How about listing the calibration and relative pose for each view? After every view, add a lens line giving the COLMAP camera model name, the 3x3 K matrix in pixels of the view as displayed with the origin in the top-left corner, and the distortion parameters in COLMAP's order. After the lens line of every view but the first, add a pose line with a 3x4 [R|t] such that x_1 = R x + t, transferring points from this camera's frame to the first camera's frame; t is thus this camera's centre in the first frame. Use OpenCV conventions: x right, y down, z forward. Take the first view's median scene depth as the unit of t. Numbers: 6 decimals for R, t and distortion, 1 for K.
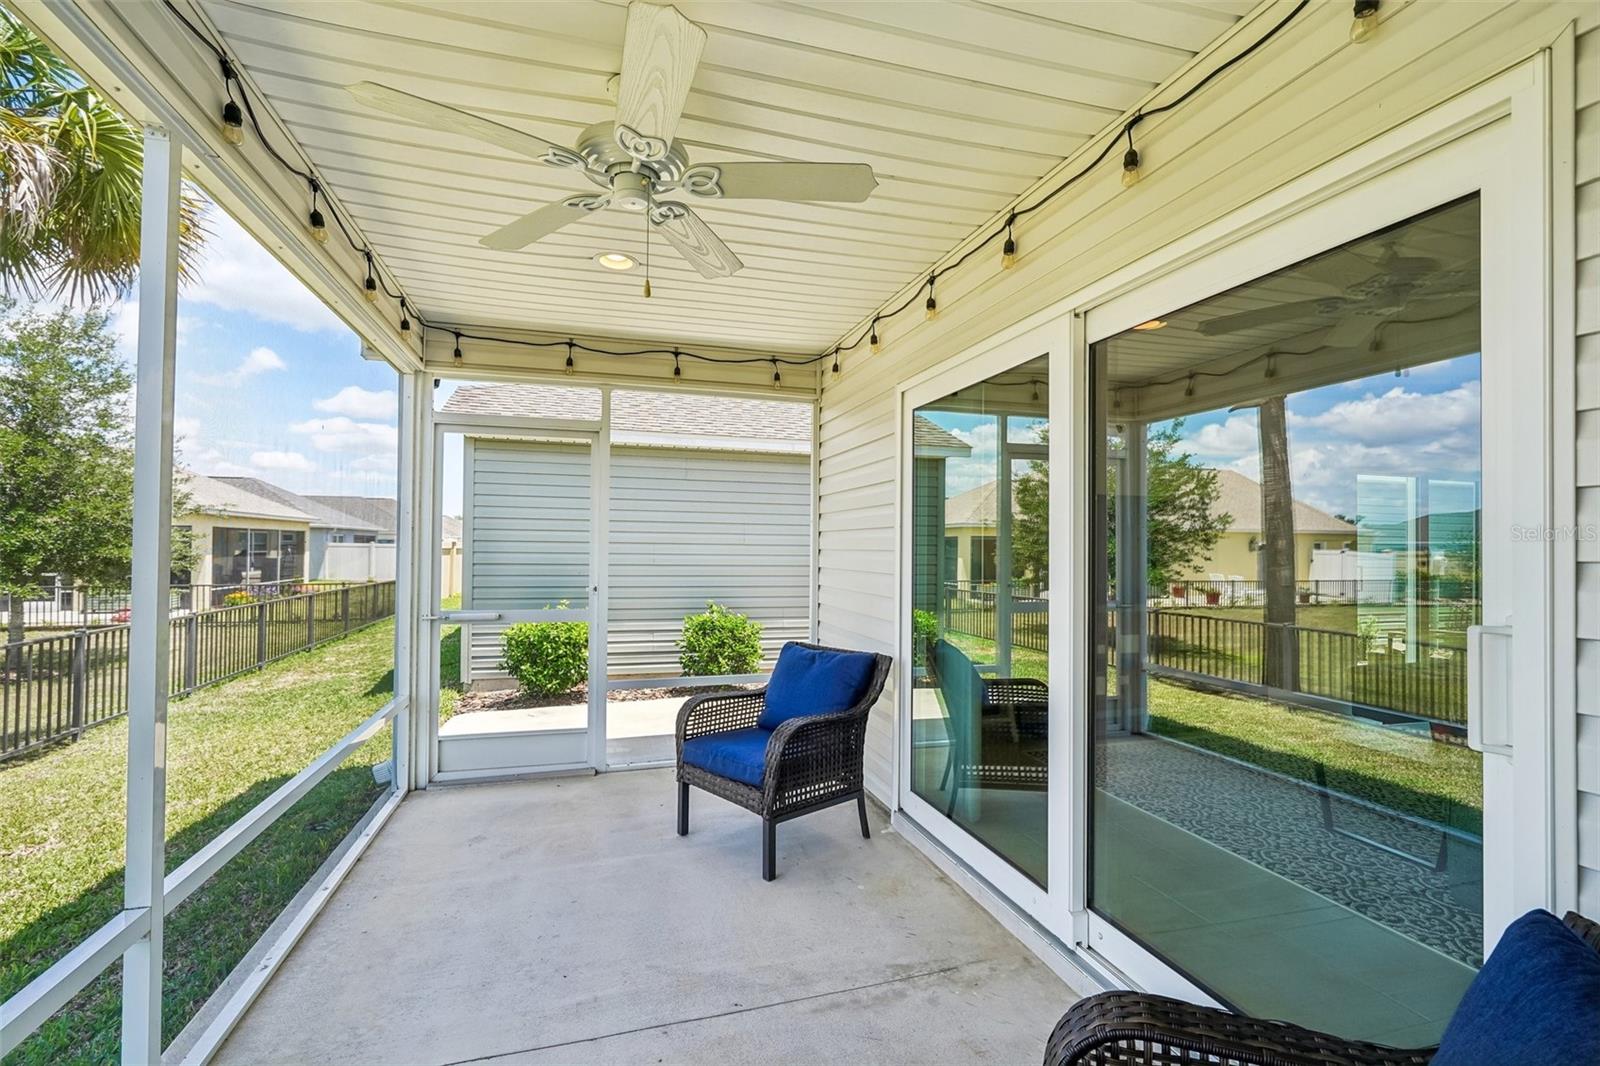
lens RADIAL K [[736.7, 0, 800.0], [0, 736.7, 533.0], [0, 0, 1]] dist [0.006614, 0.000553]
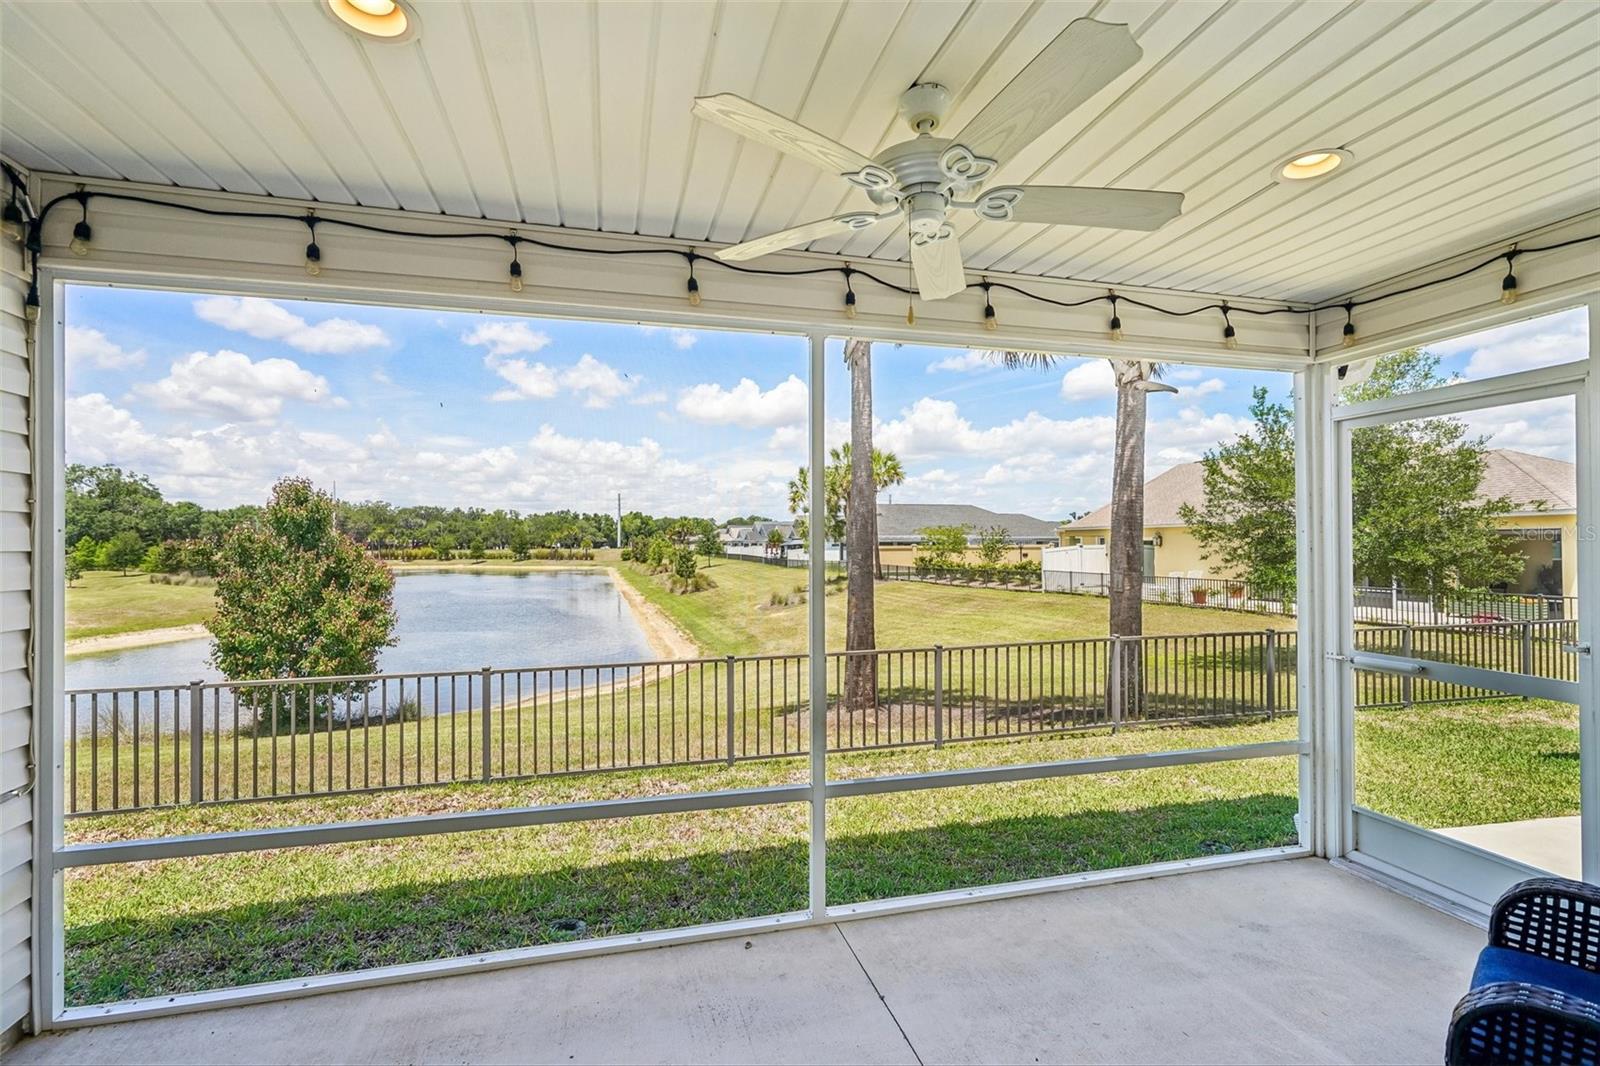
lens RADIAL K [[730.9, 0, 796.1], [0, 730.9, 536.1], [0, 0, 1]] dist [-0.001364, 0.000402]
pose [[-0.028265, -0.019714, -0.999406, 0.341993], [0.024734, 0.999486, -0.020415, -0.019129], [0.999294, -0.025296, -0.027763, 0.423822]]
